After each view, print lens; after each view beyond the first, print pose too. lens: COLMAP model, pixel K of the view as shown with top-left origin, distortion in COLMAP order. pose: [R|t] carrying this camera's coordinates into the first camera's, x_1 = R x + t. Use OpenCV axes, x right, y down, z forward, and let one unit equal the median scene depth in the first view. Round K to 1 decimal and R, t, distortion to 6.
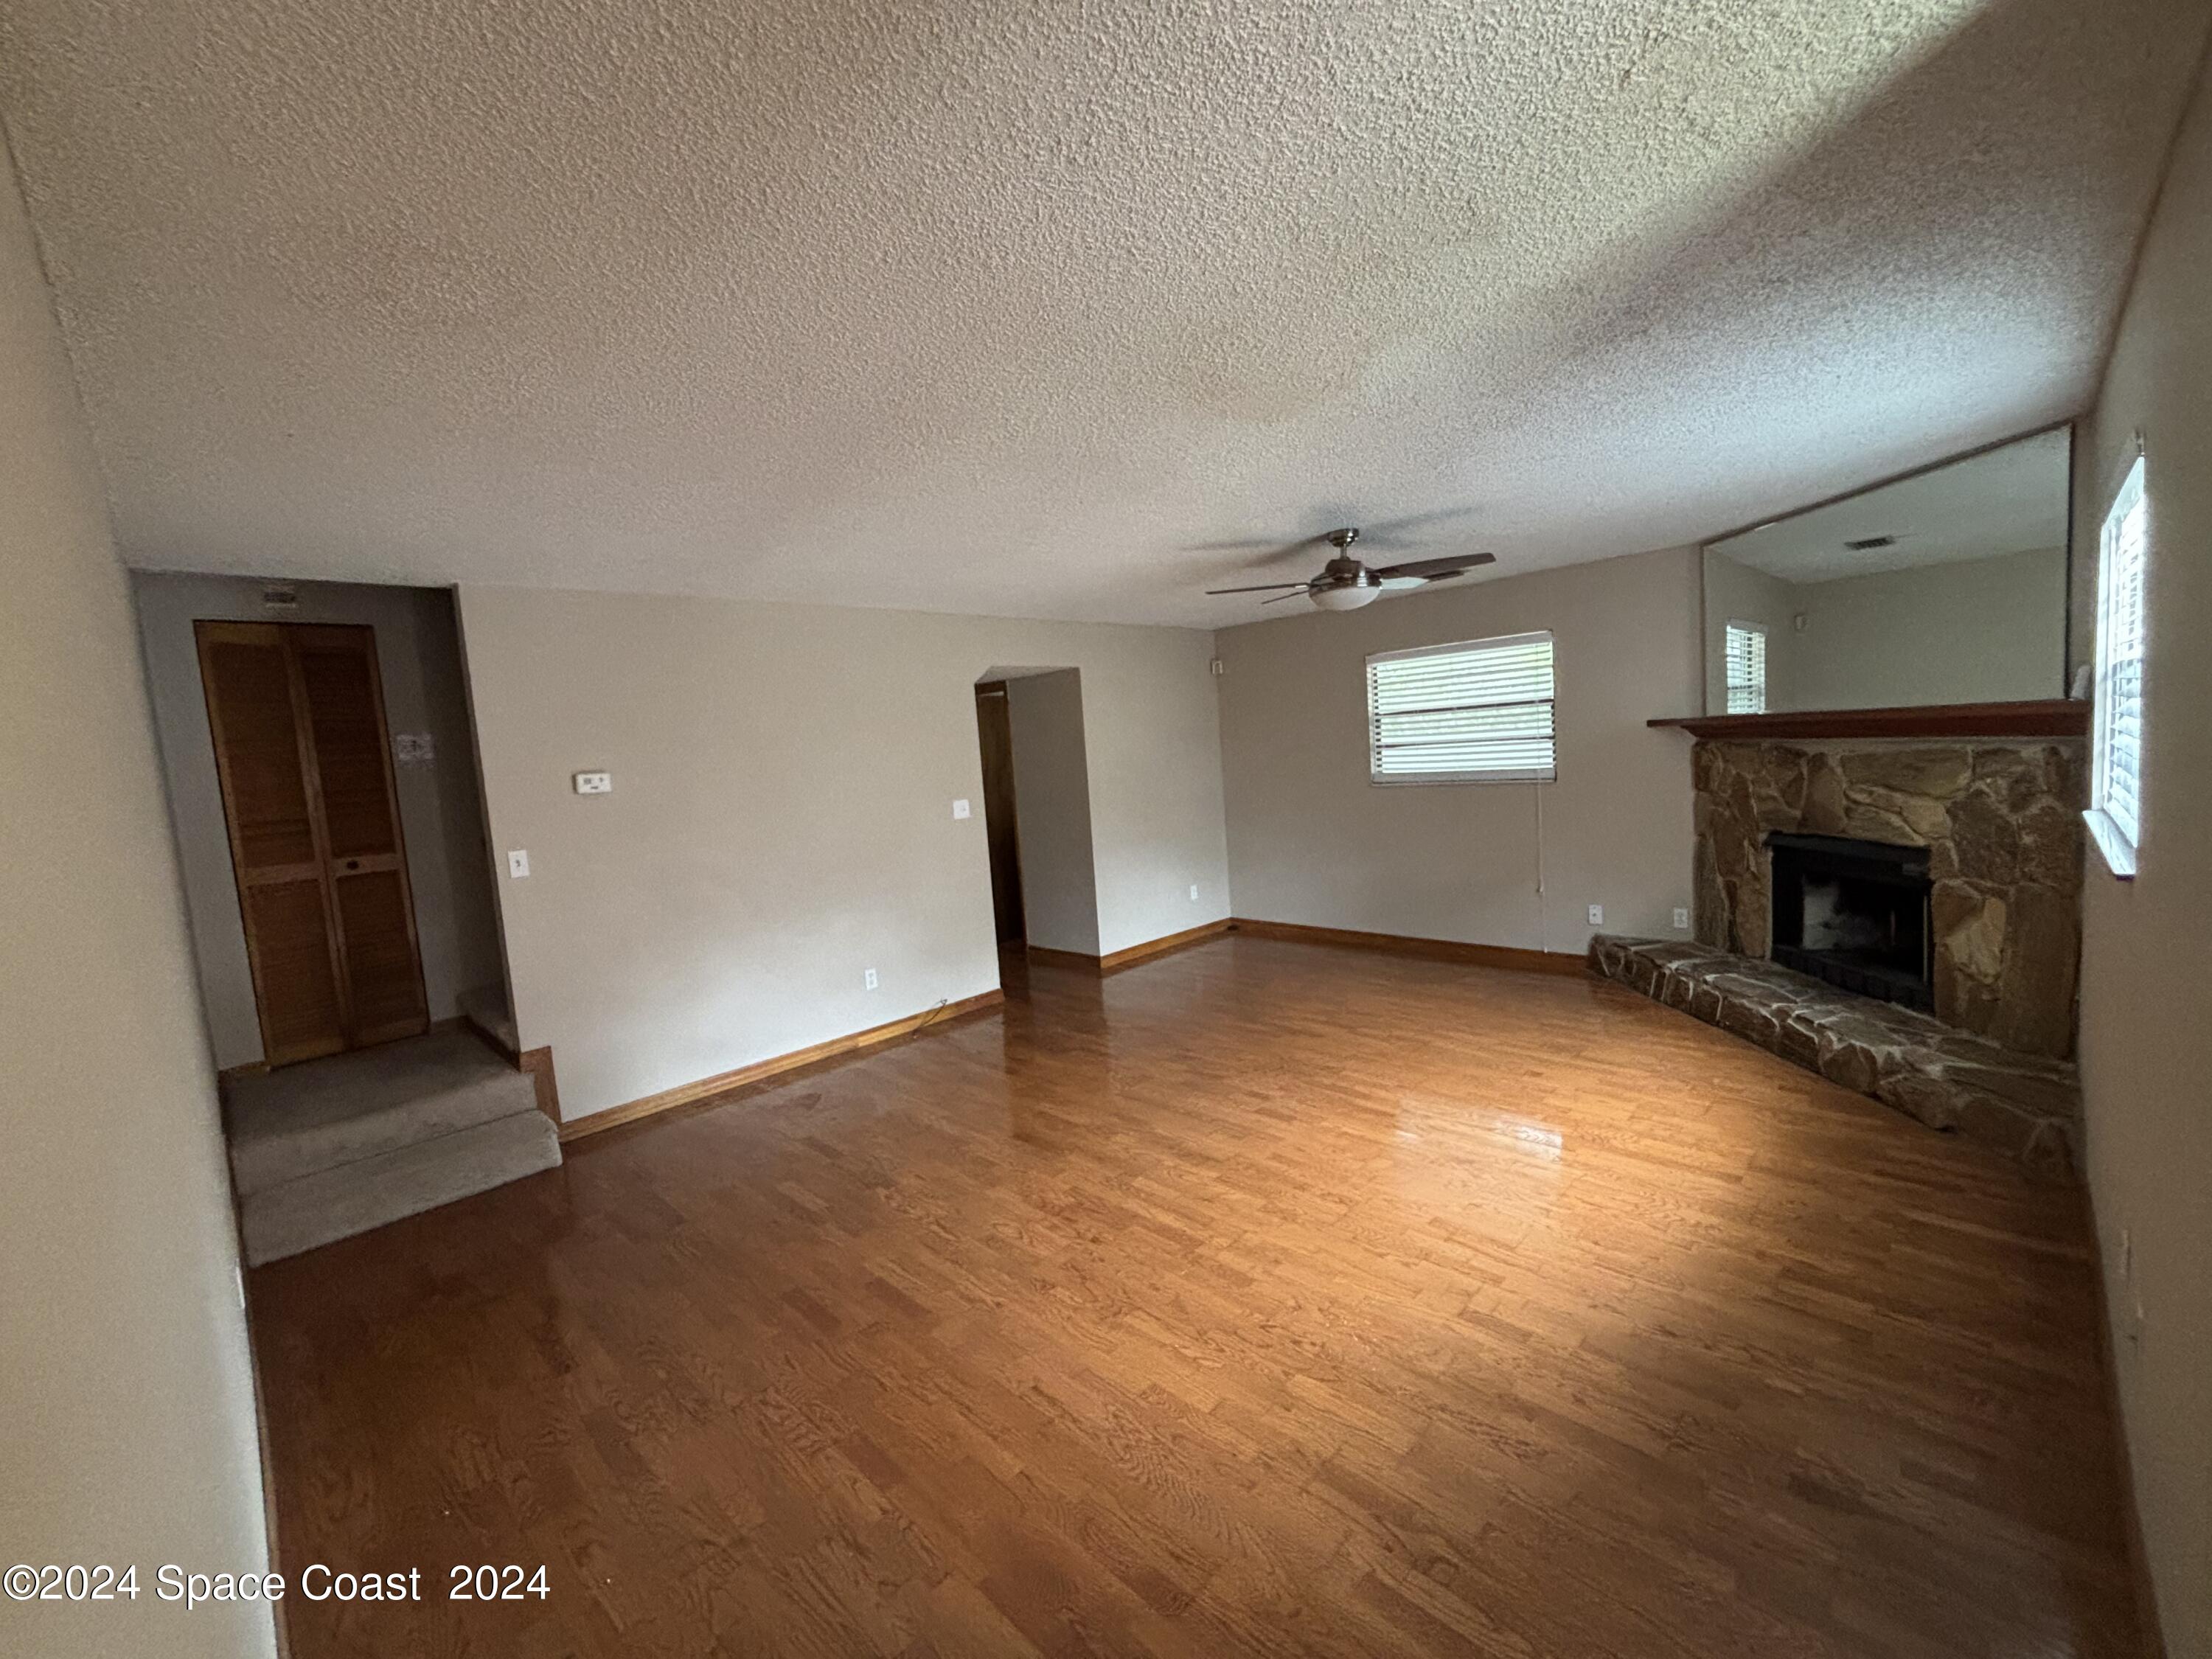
lens RADIAL K [[930.9, 0, 1103.0], [0, 930.9, 830.0], [0, 0, 1]] dist [0.020387, 0.000050]
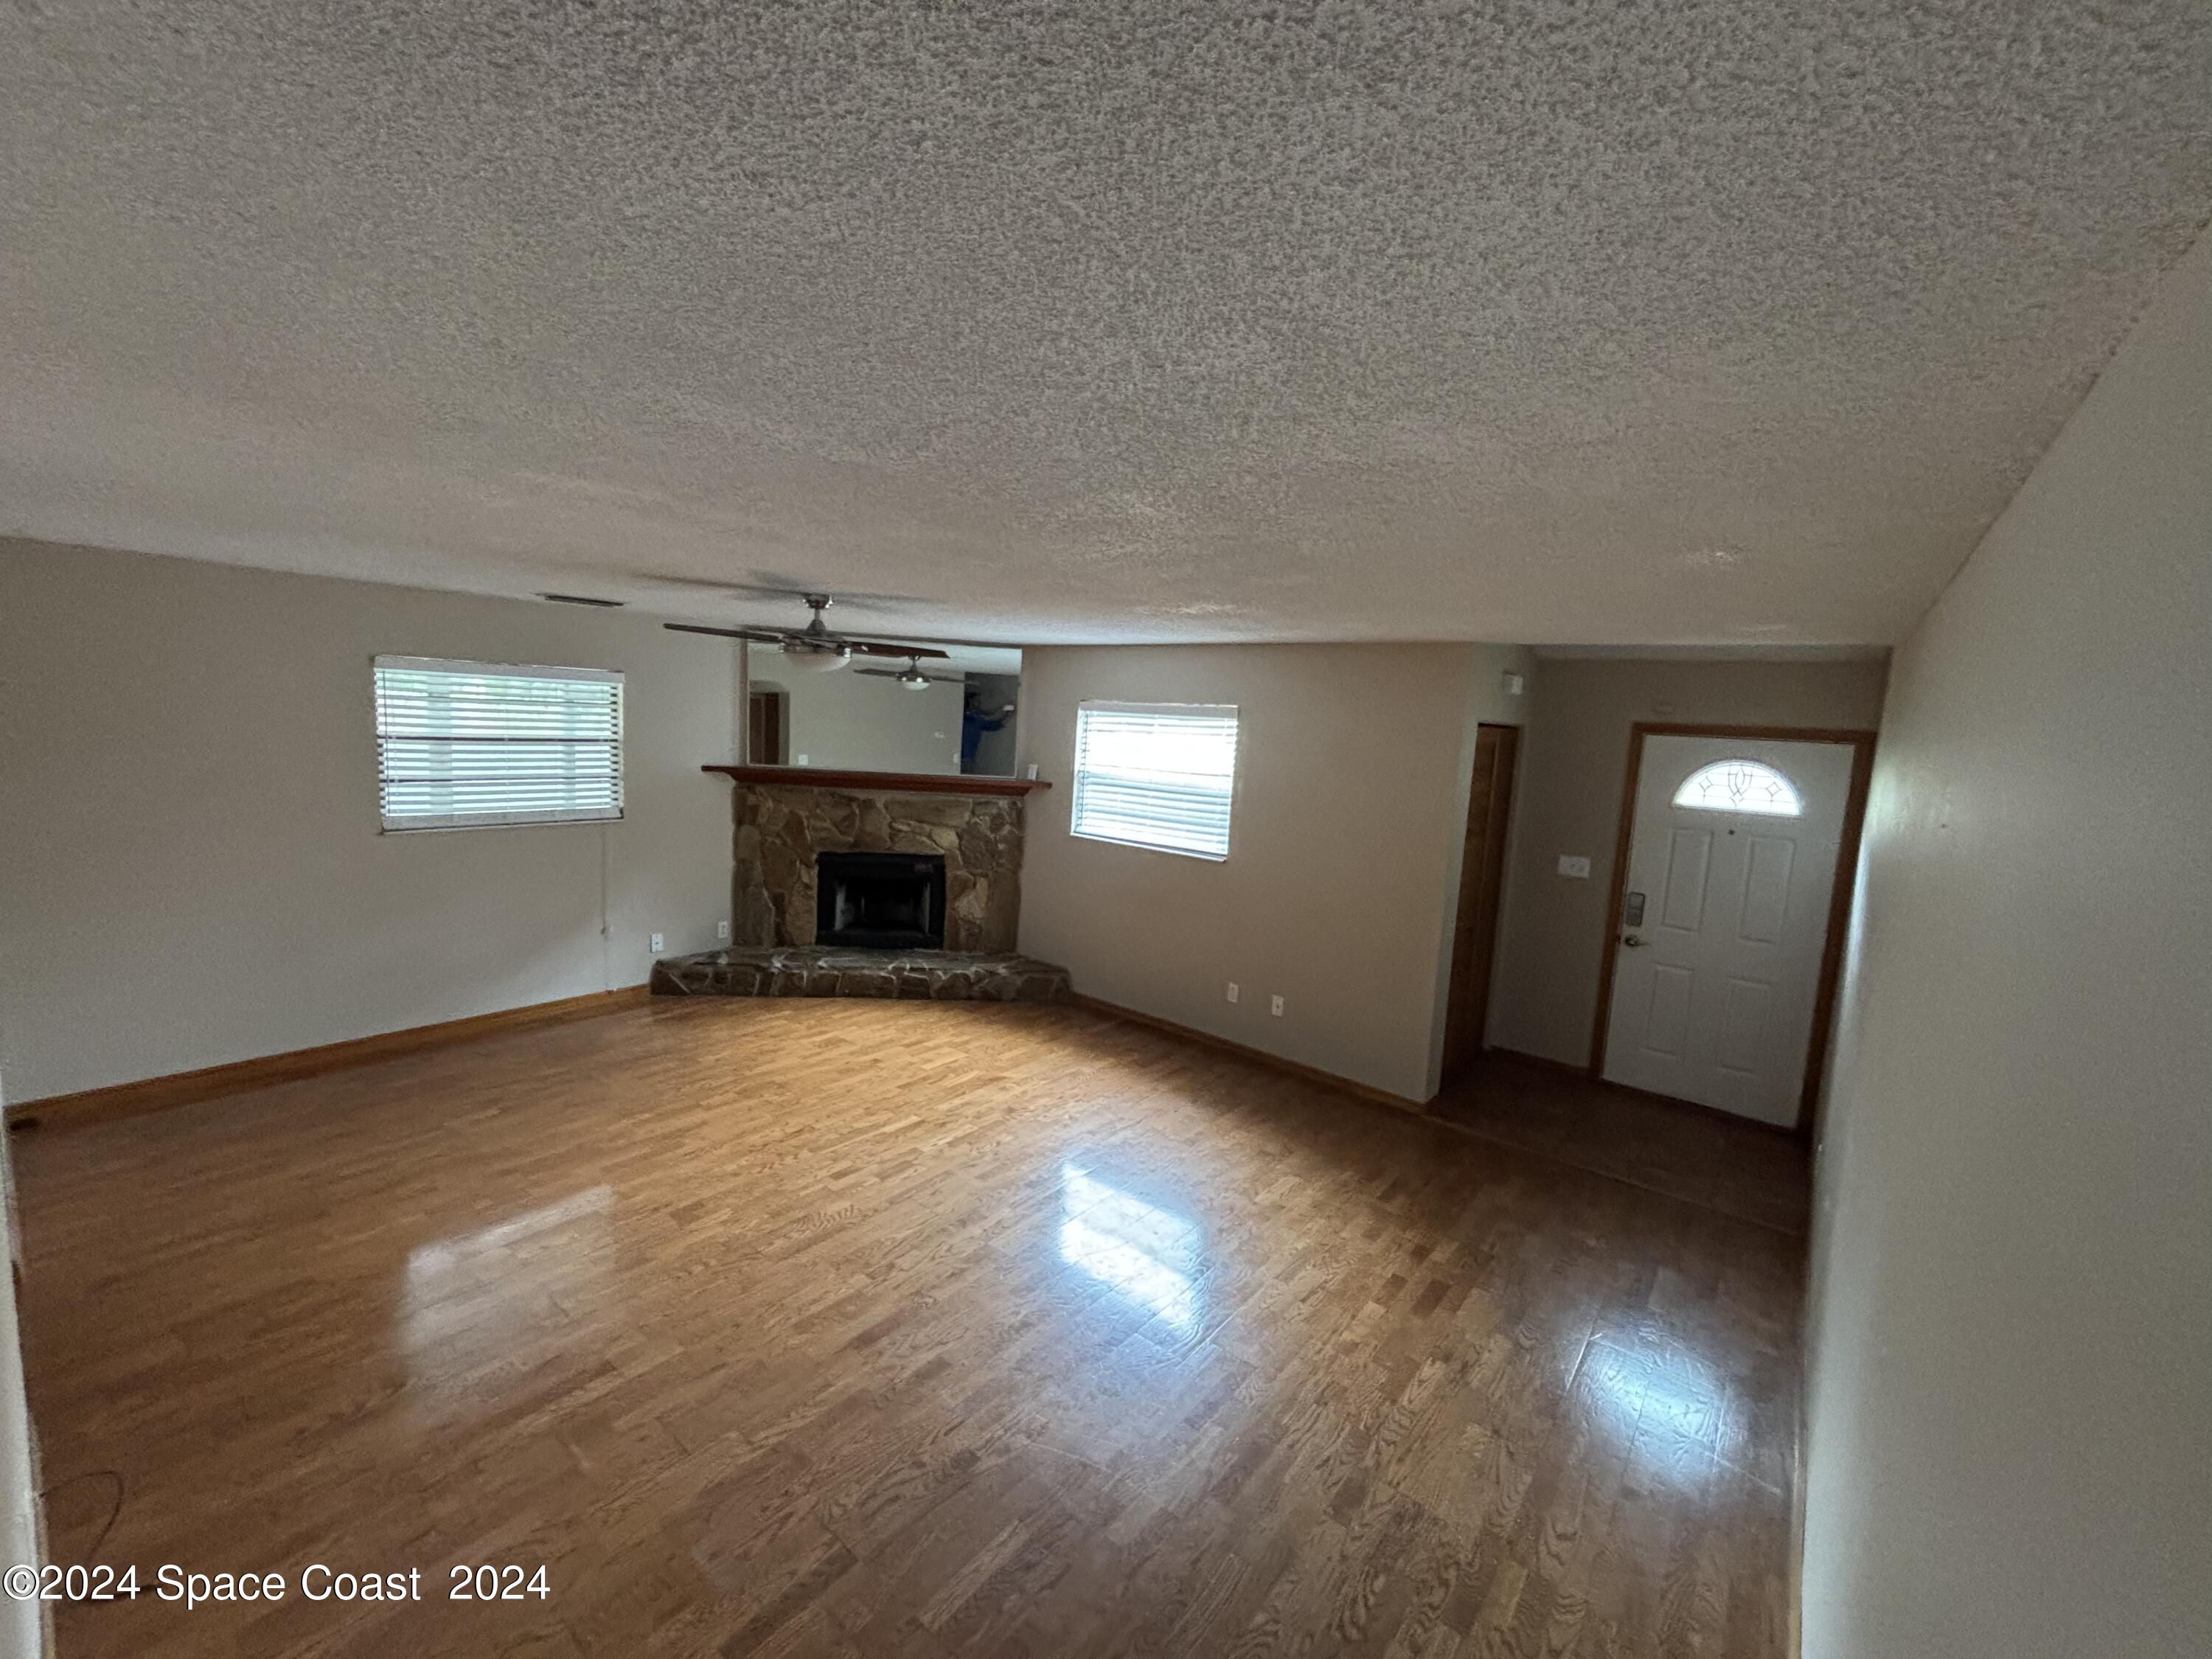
lens RADIAL K [[930.9, 0, 1102.0], [0, 930.9, 824.6], [0, 0, 1]] dist [0.020387, 0.000050]
pose [[-0.133944, -0.058229, 0.989277, -0.781065], [0.040944, 0.997095, 0.064233, -0.121345], [-0.990143, 0.049108, -0.131170, 0.823143]]
